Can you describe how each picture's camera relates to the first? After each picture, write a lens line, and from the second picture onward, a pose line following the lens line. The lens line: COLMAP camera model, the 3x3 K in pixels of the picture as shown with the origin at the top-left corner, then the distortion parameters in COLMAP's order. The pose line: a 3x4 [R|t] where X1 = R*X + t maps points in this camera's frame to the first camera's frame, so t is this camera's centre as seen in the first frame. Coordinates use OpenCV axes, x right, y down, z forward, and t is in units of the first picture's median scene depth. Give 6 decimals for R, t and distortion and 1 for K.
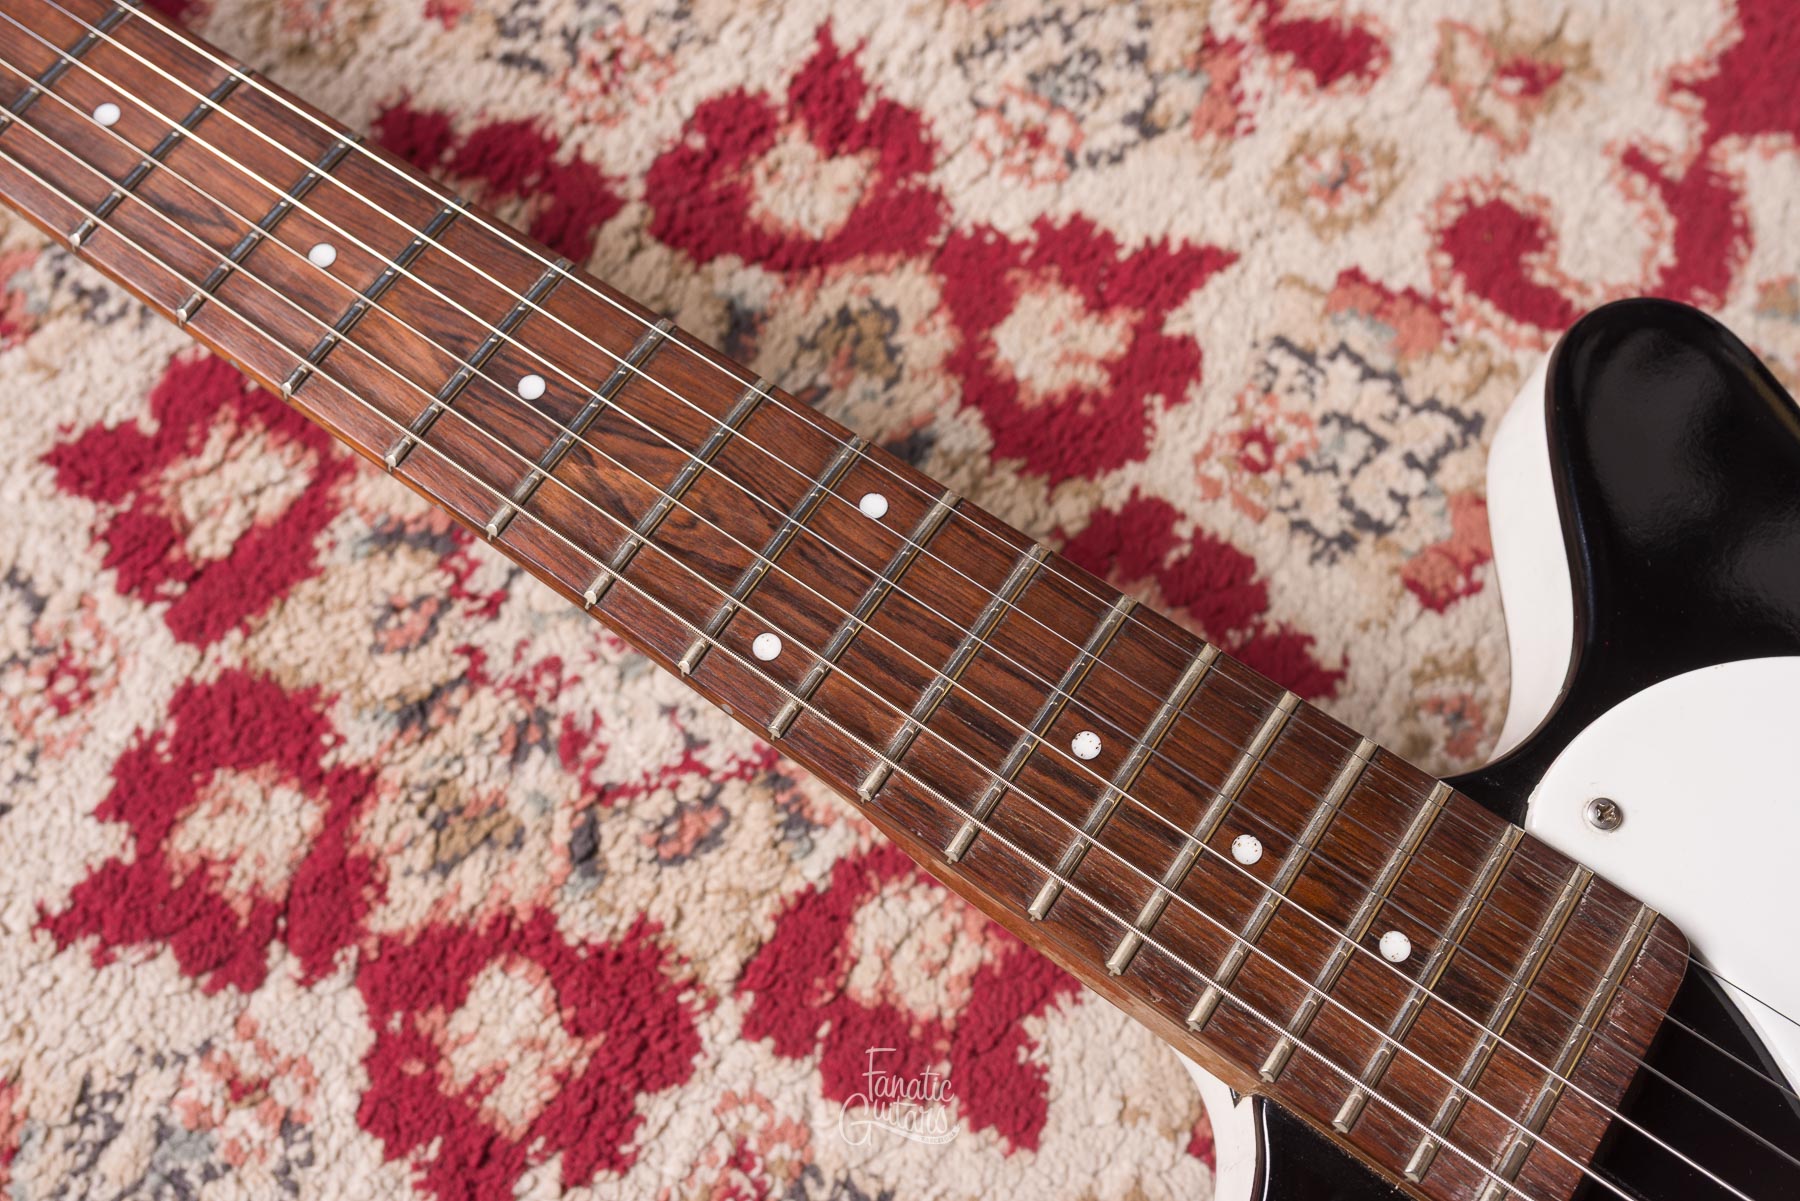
lens RADIAL K [[1804.0, 0, 900.0], [0, 1804.0, 600.5], [0, 0, 1]] dist [0.006069, -0.012714]
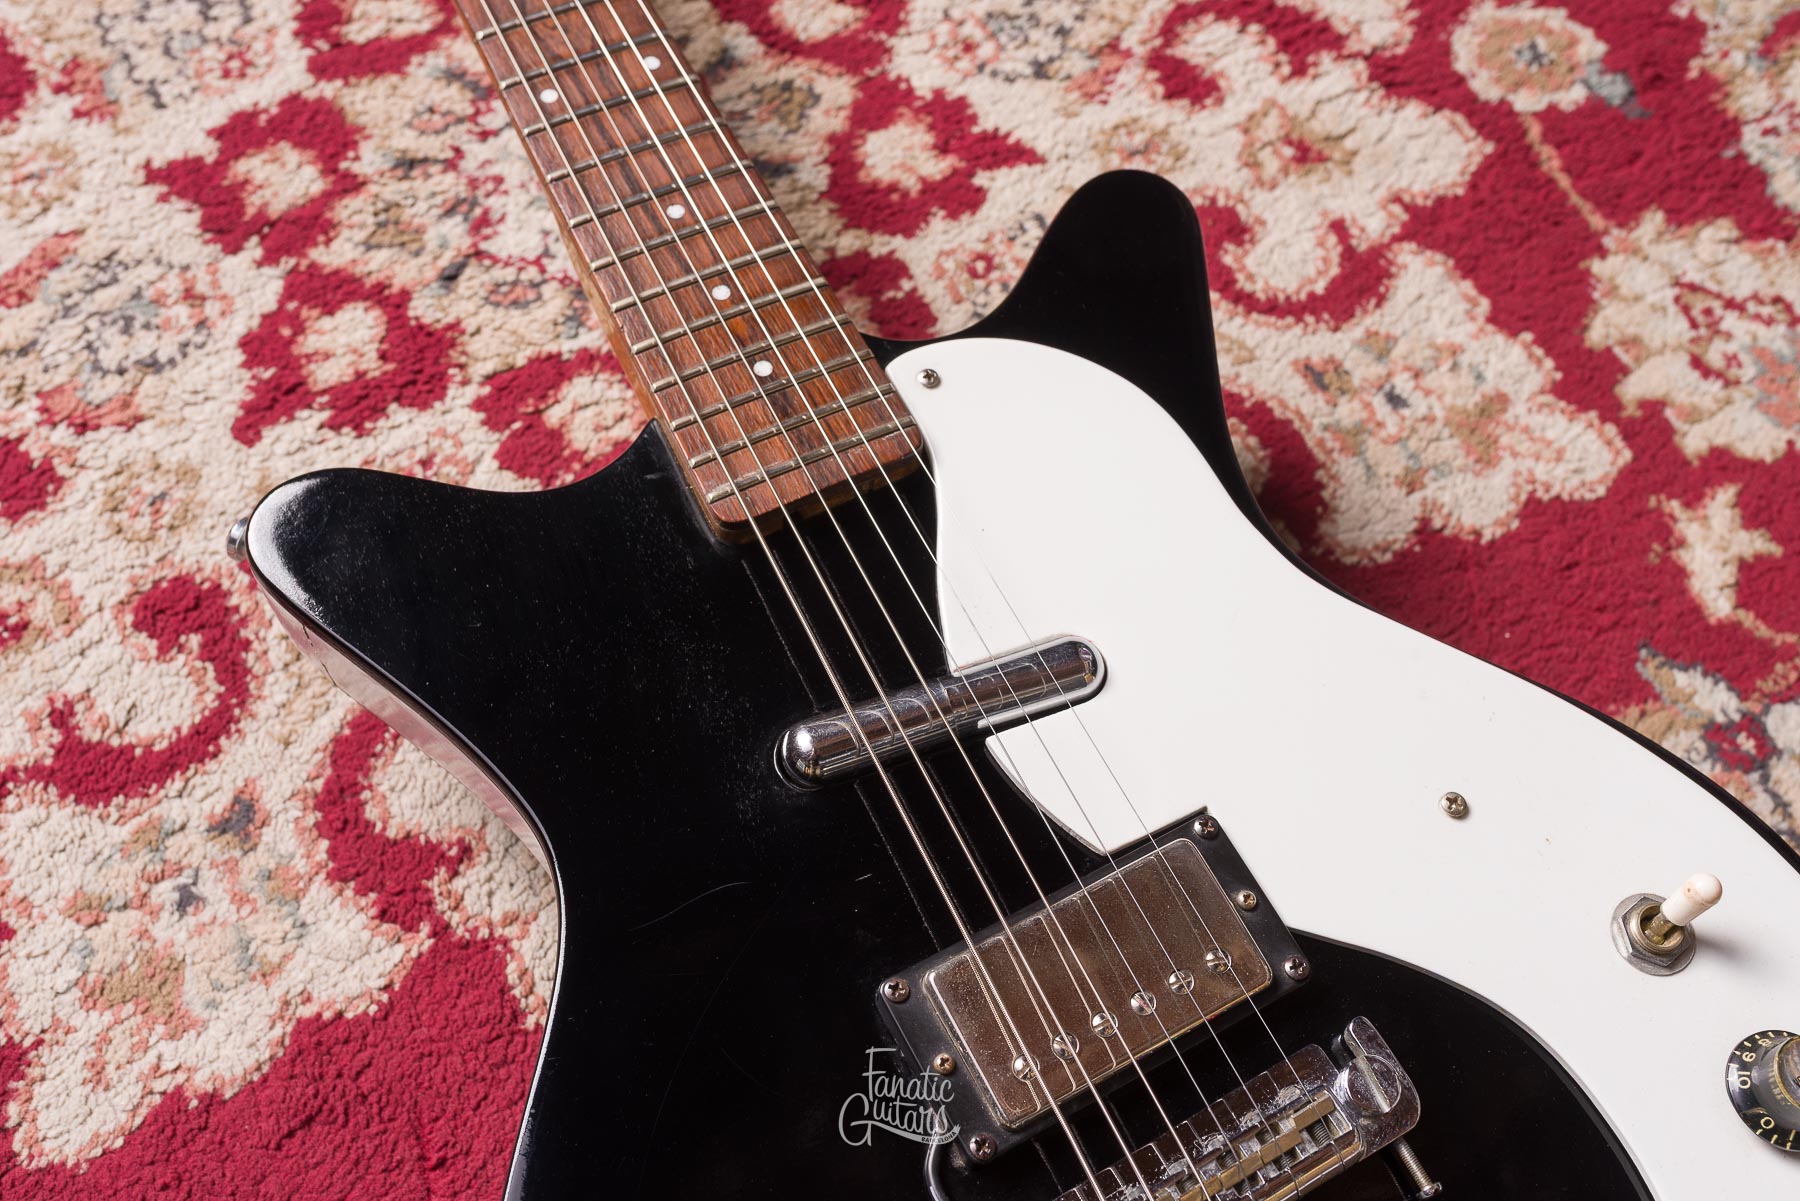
lens RADIAL K [[1768.0, 0, 900.0], [0, 1768.0, 600.5], [0, 0, 1]] dist [0.003671, -0.008044]
pose [[0.877544, 0.445473, -0.177396, 0.527285], [-0.464571, 0.881489, -0.084568, 0.314844], [0.118700, 0.156625, 0.980499, -0.377890]]
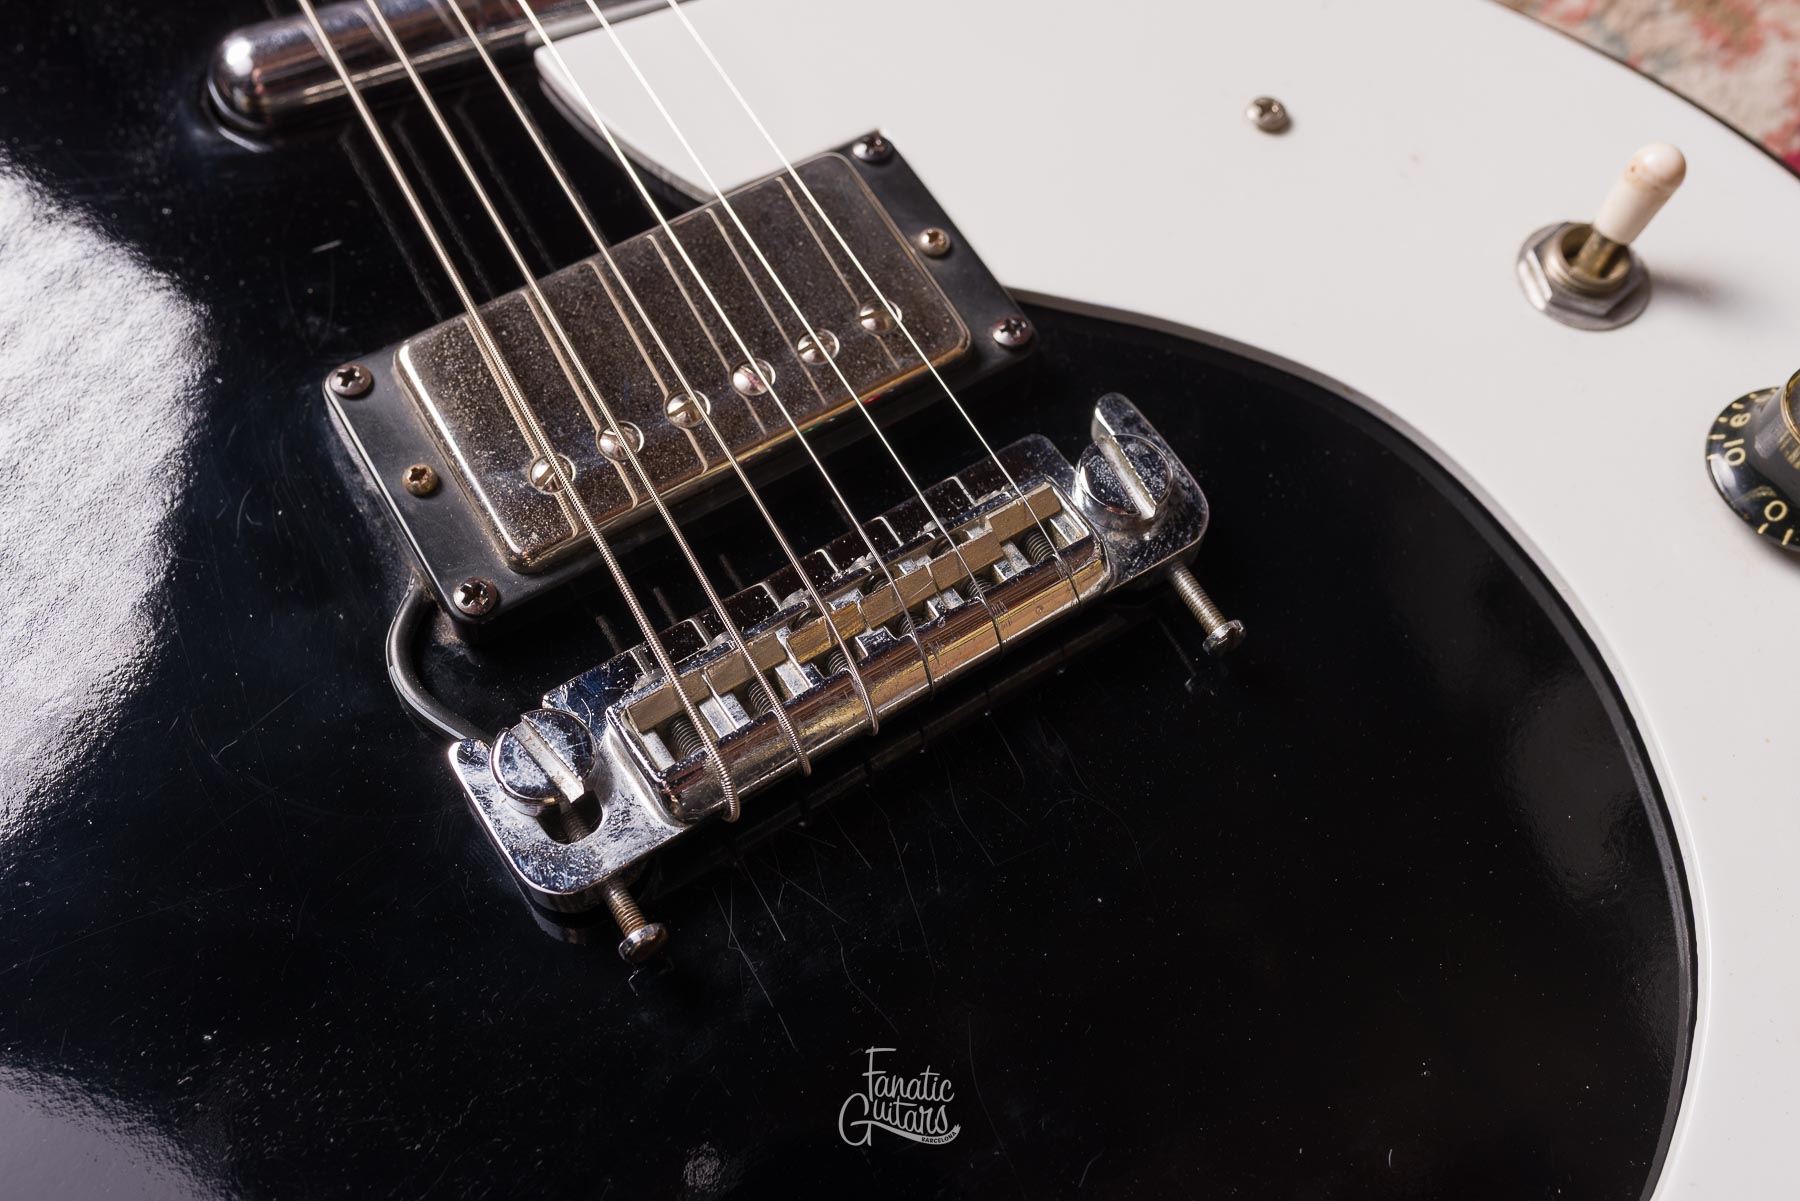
lens RADIAL K [[1853.5, 0, 900.0], [0, 1853.5, 600.5], [0, 0, 1]] dist [-0.004303, 0.002613]
pose [[0.901174, 0.401841, -0.162508, 0.739241], [-0.418748, 0.903931, -0.086943, 0.461708], [0.111958, 0.146401, 0.982869, 0.017819]]
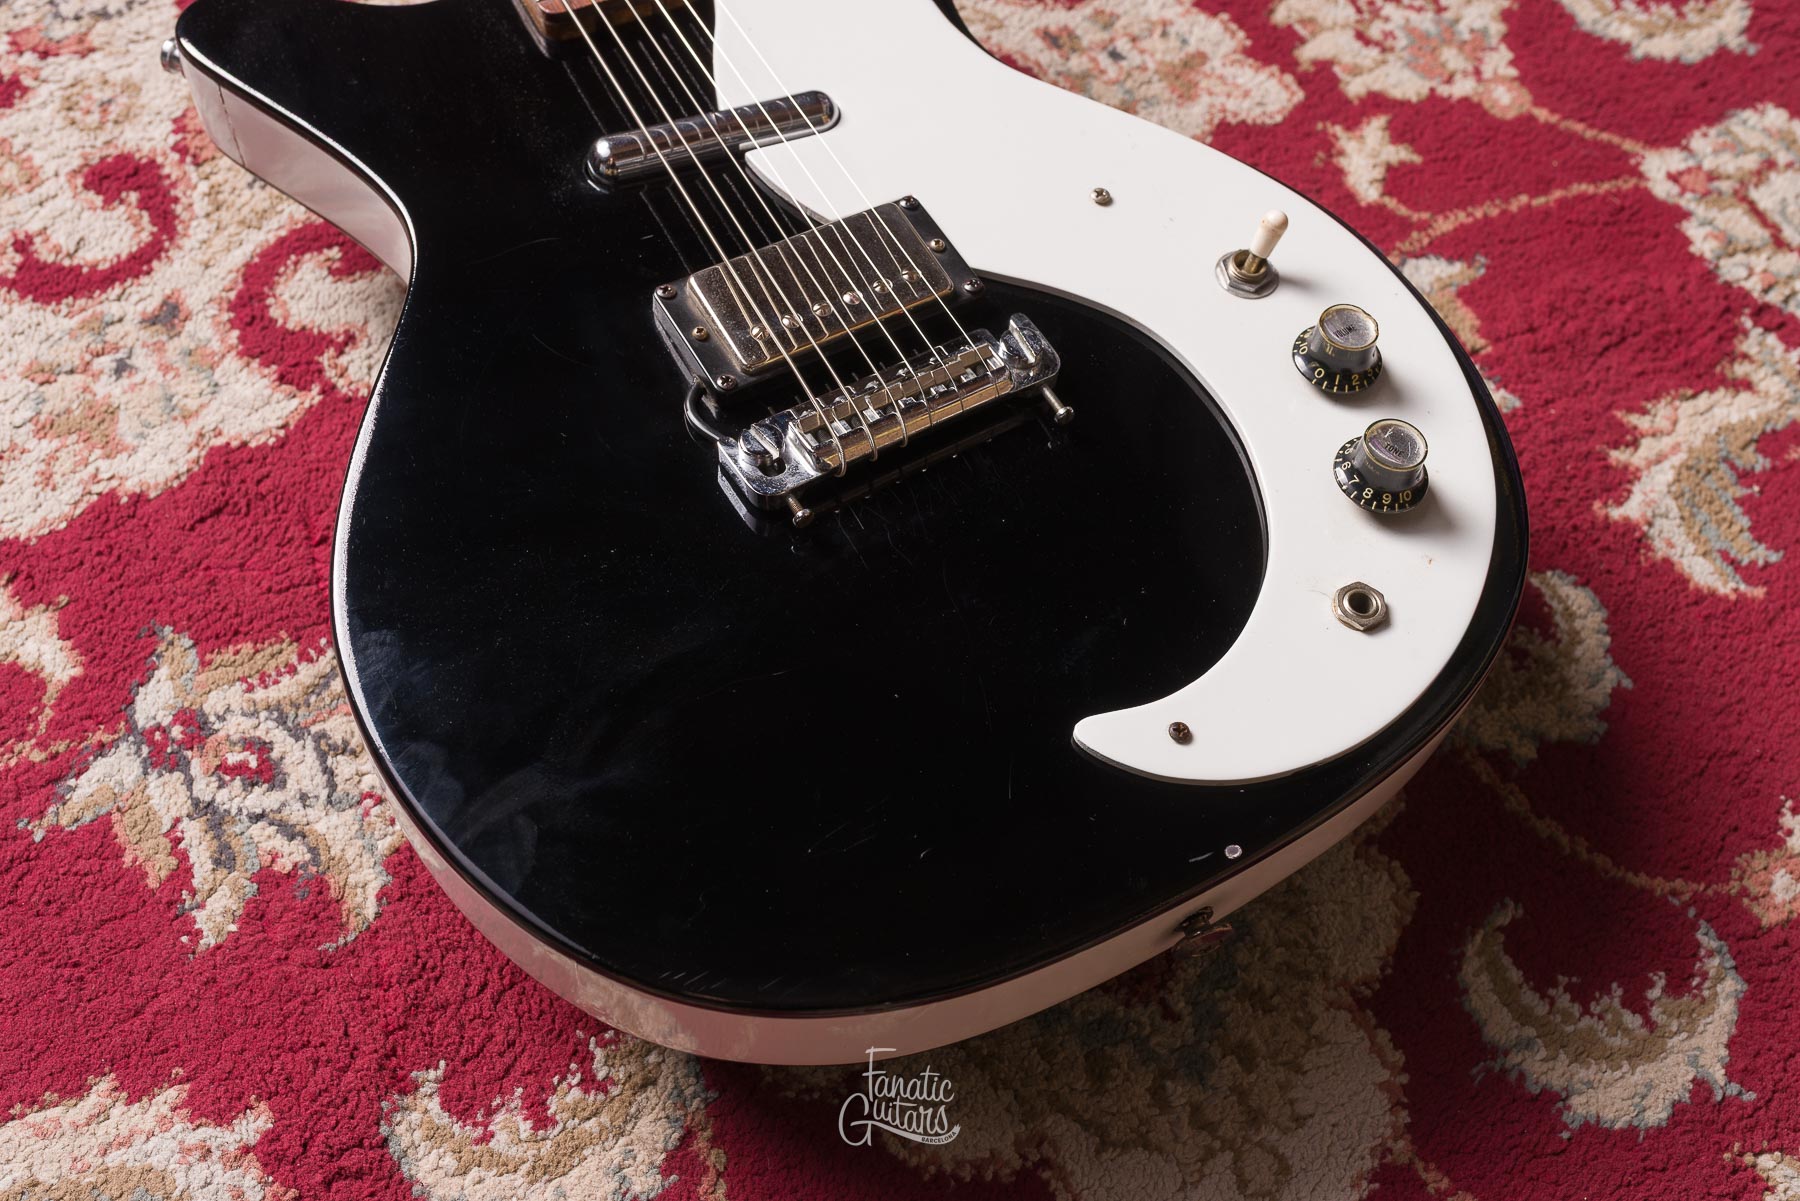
lens RADIAL K [[1755.7, 0, 900.0], [0, 1755.7, 600.5], [0, 0, 1]] dist [-0.003330, 0.007786]
pose [[0.889328, 0.417343, -0.186868, 0.919409], [-0.448239, 0.876461, -0.175776, 0.754074], [0.090424, 0.240084, 0.966532, -0.548217]]
